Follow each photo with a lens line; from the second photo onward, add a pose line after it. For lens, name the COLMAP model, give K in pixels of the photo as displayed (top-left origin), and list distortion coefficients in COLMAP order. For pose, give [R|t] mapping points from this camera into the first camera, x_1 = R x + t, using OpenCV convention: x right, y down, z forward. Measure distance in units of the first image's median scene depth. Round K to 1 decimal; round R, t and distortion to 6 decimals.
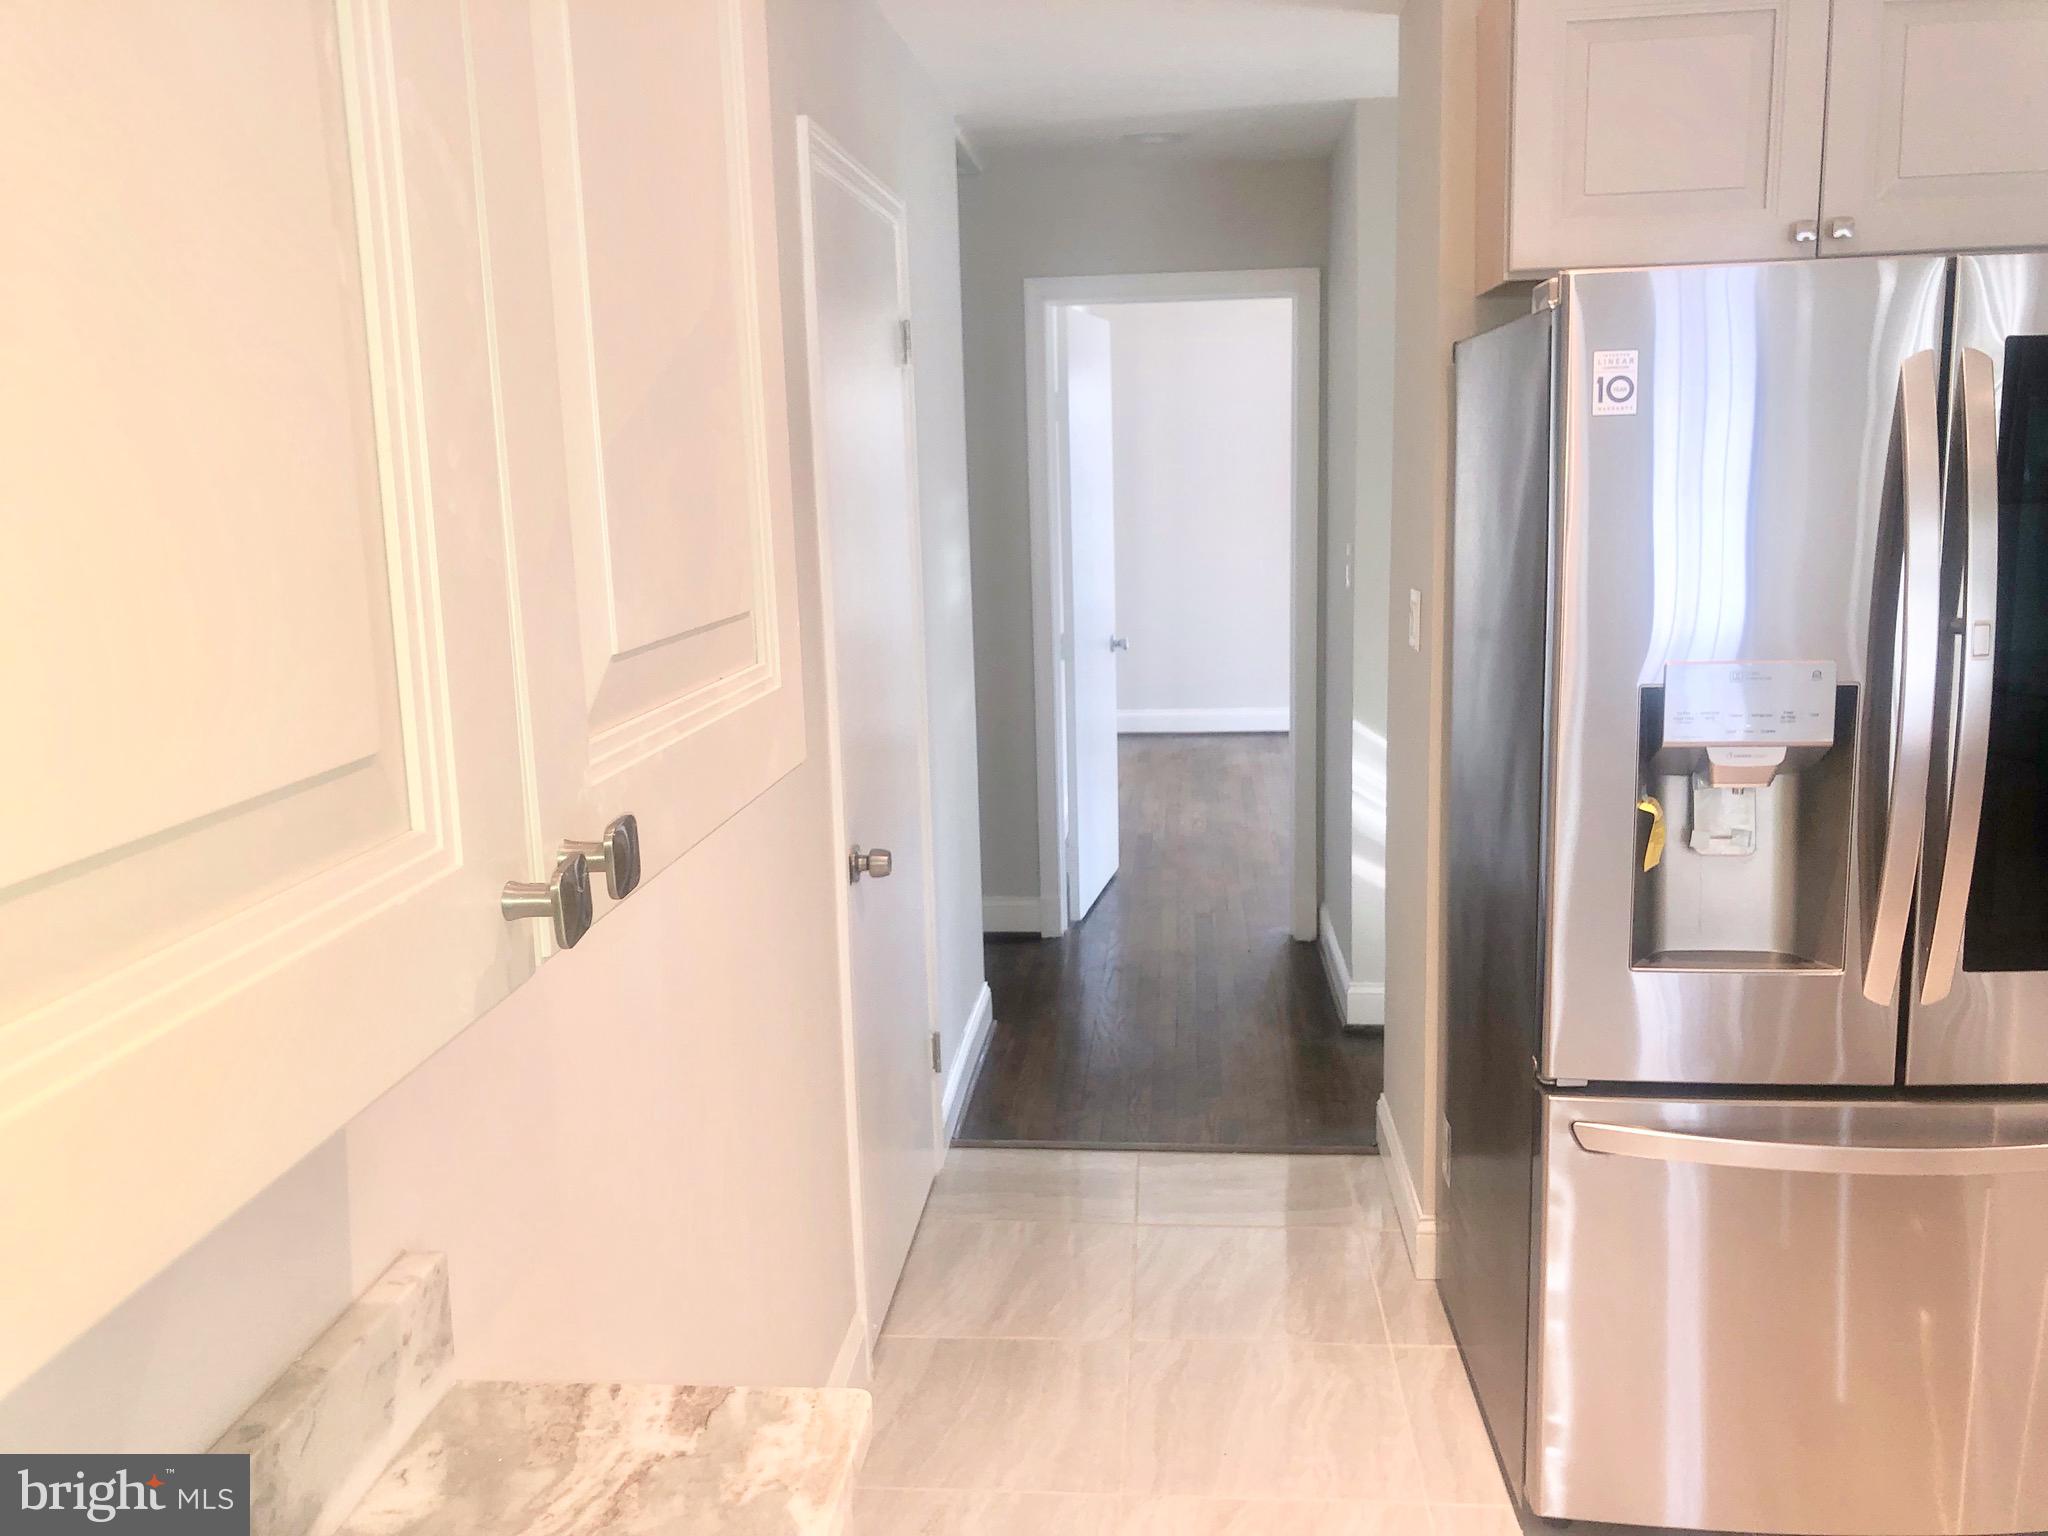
lens RADIAL K [[1693.3, 0, 1024.0], [0, 1693.3, 768.0], [0, 0, 1]] dist [0.001407, -0.000472]
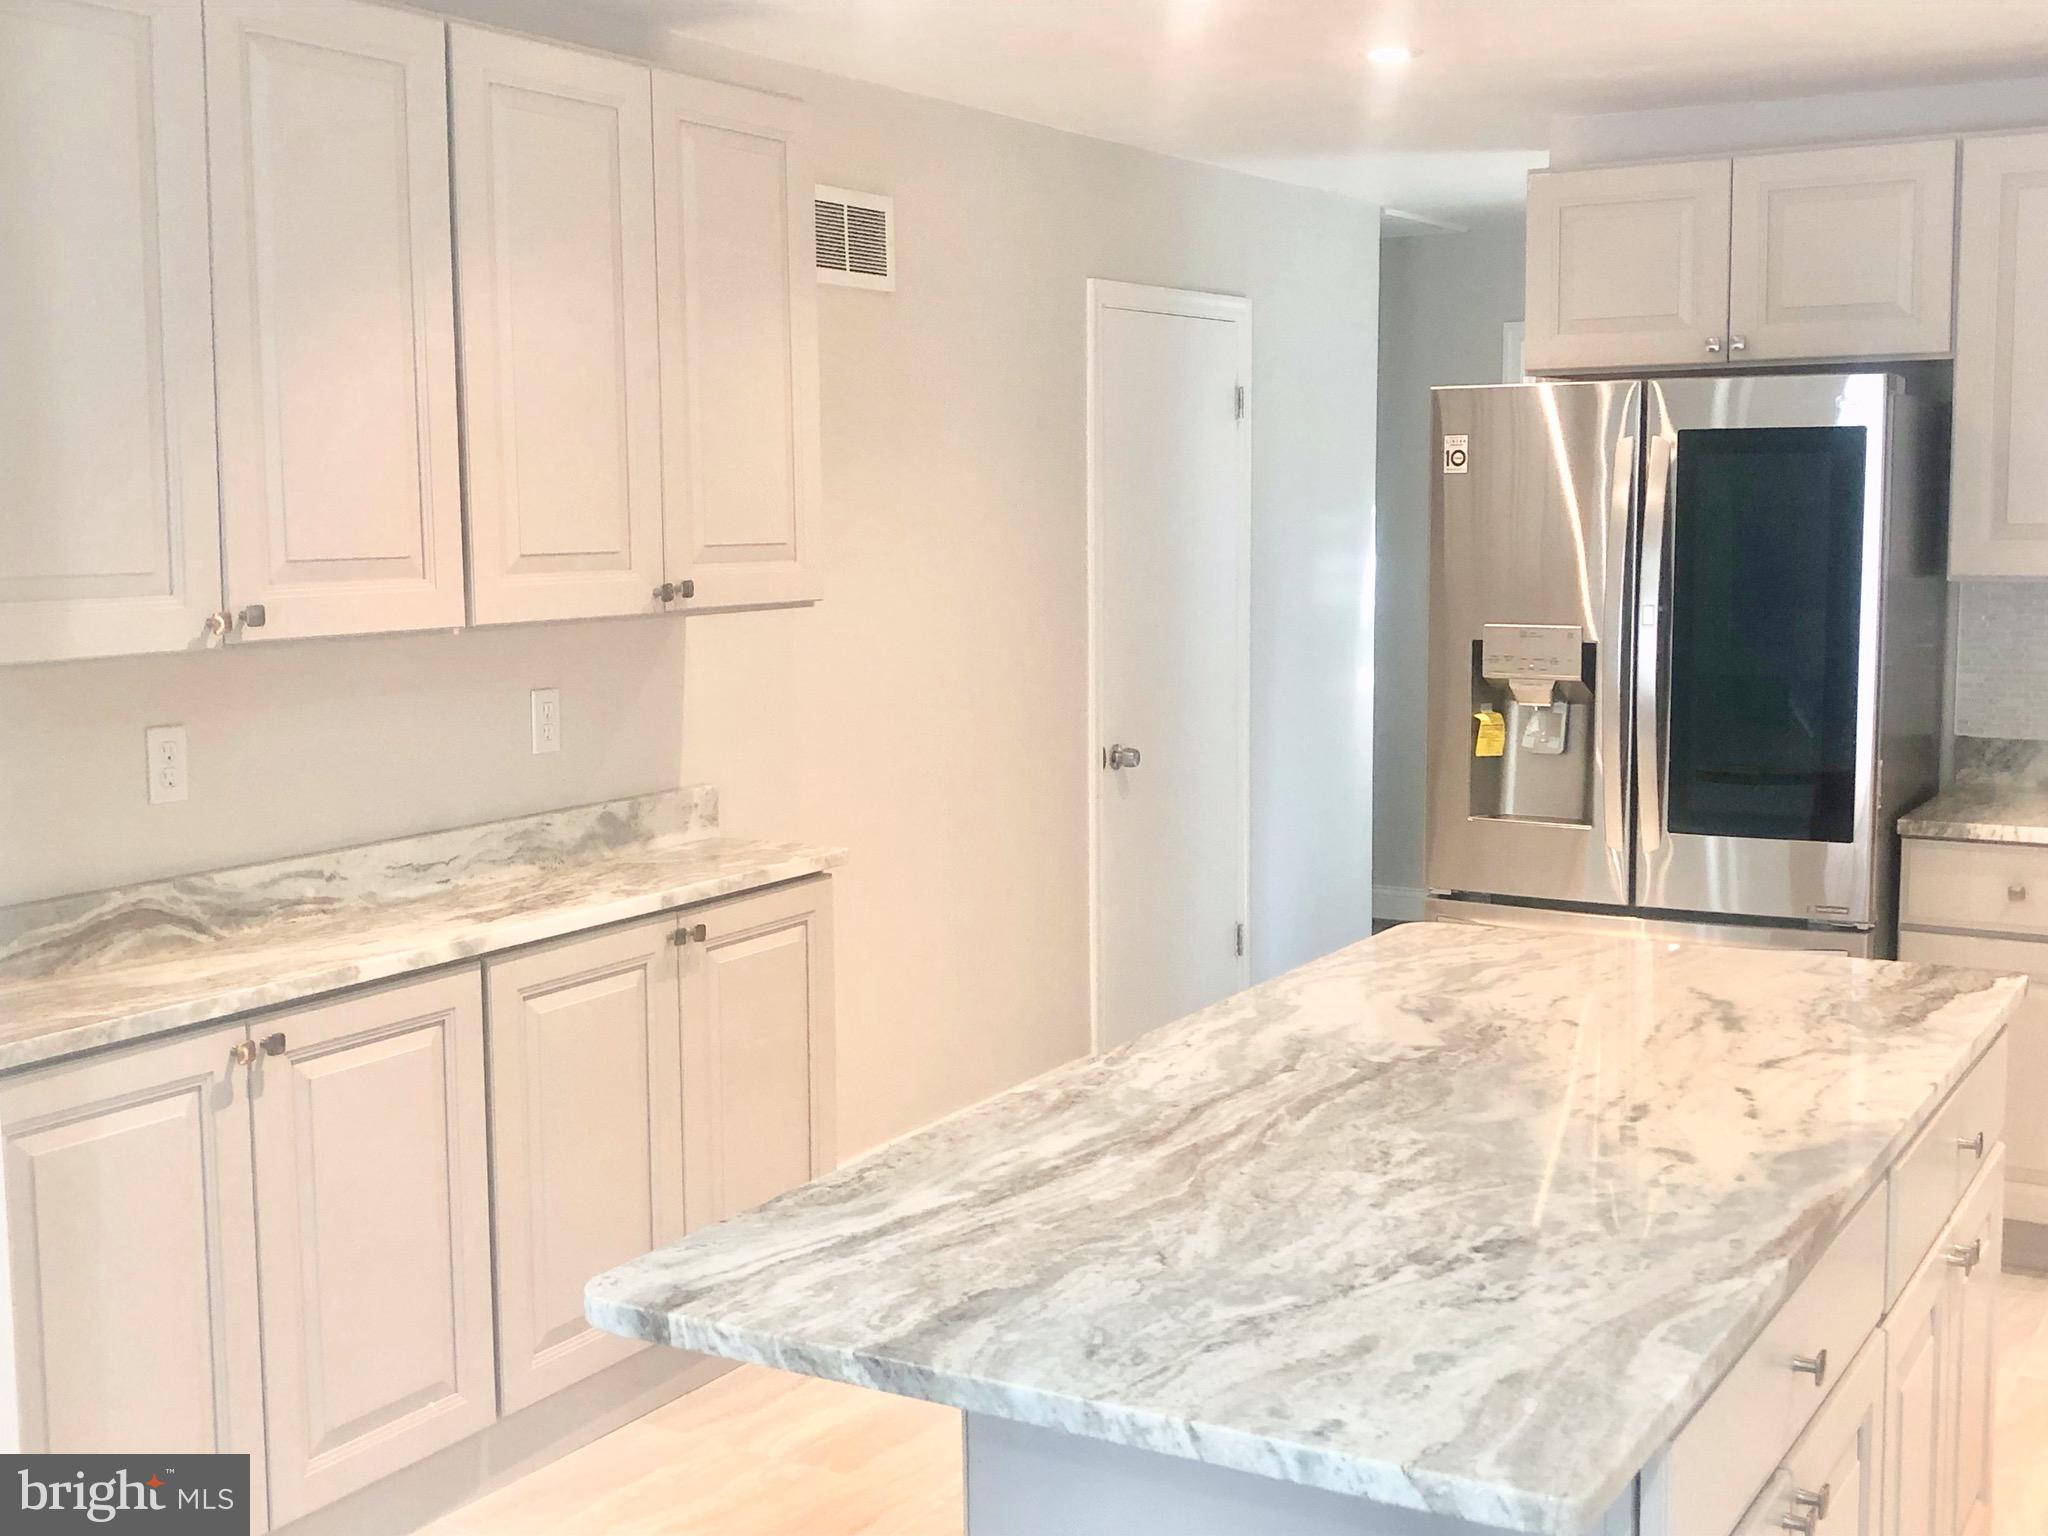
lens RADIAL K [[2345.4, 0, 1024.0], [0, 2345.4, 768.0], [0, 0, 1]] dist [0.196134, -0.676013]
pose [[0.903982, 0.075078, -0.420927, 0.933826], [-0.097715, 0.994686, -0.032438, 0.189873], [0.416255, 0.070454, 0.906514, -1.220781]]
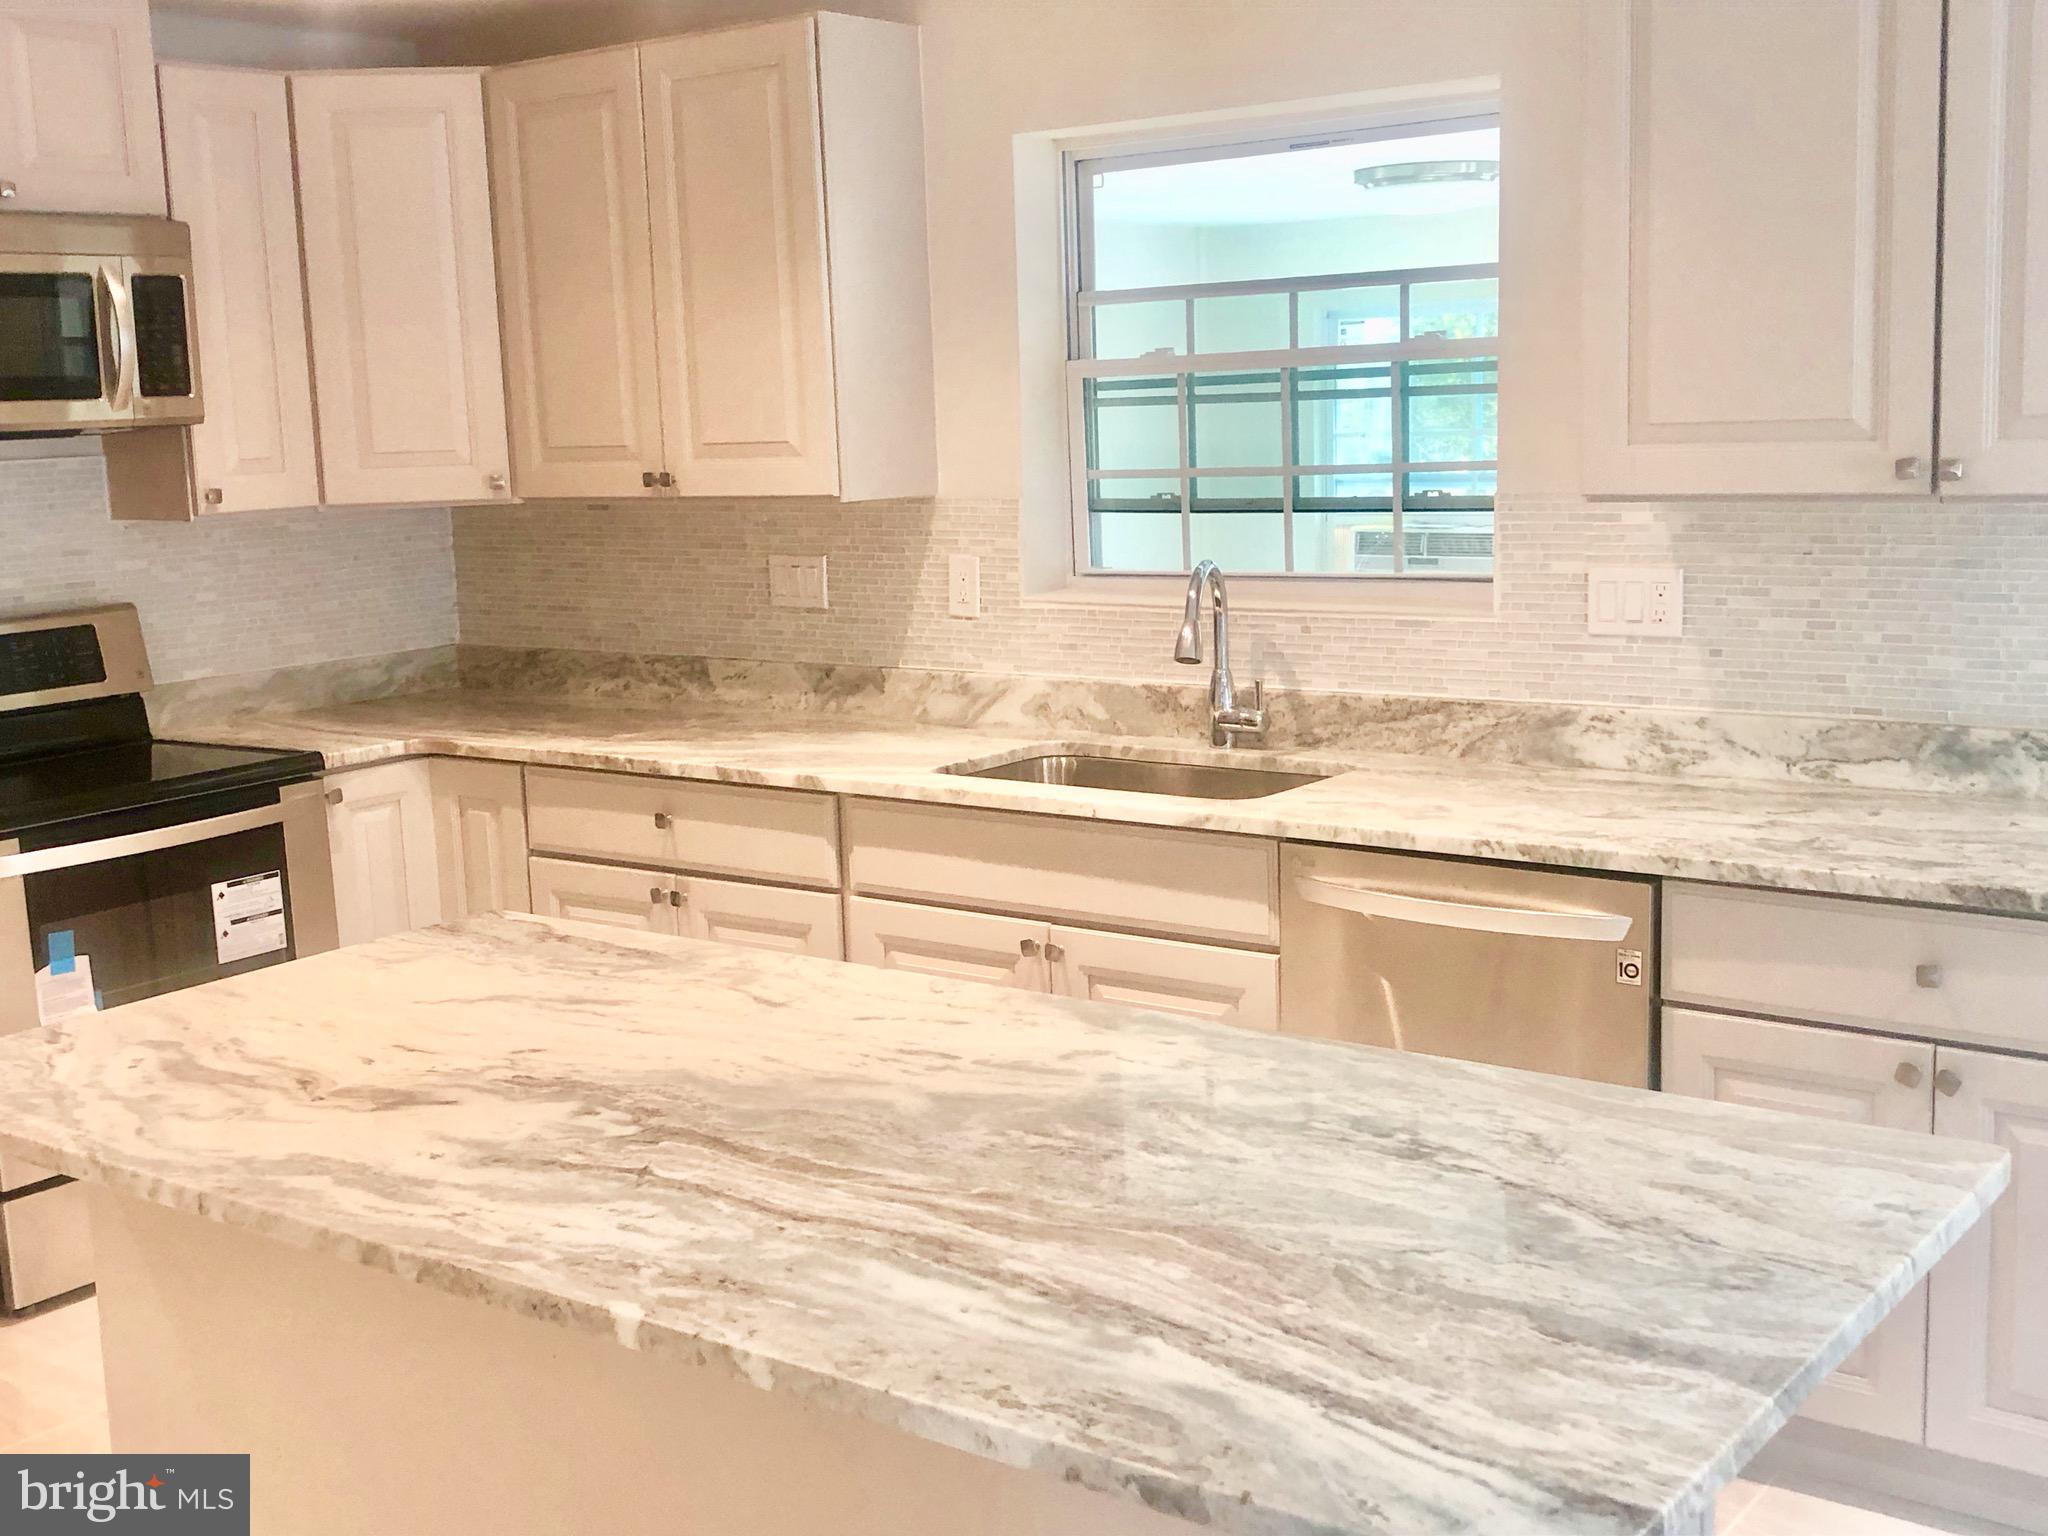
lens RADIAL K [[2345.4, 0, 1024.0], [0, 2345.4, 768.0], [0, 0, 1]] dist [0.196134, -0.676013]
pose [[0.520857, -0.120038, 0.845162, -0.174241], [0.172210, 0.984484, 0.033696, 0.128509], [-0.836093, 0.127995, 0.533447, -0.668007]]
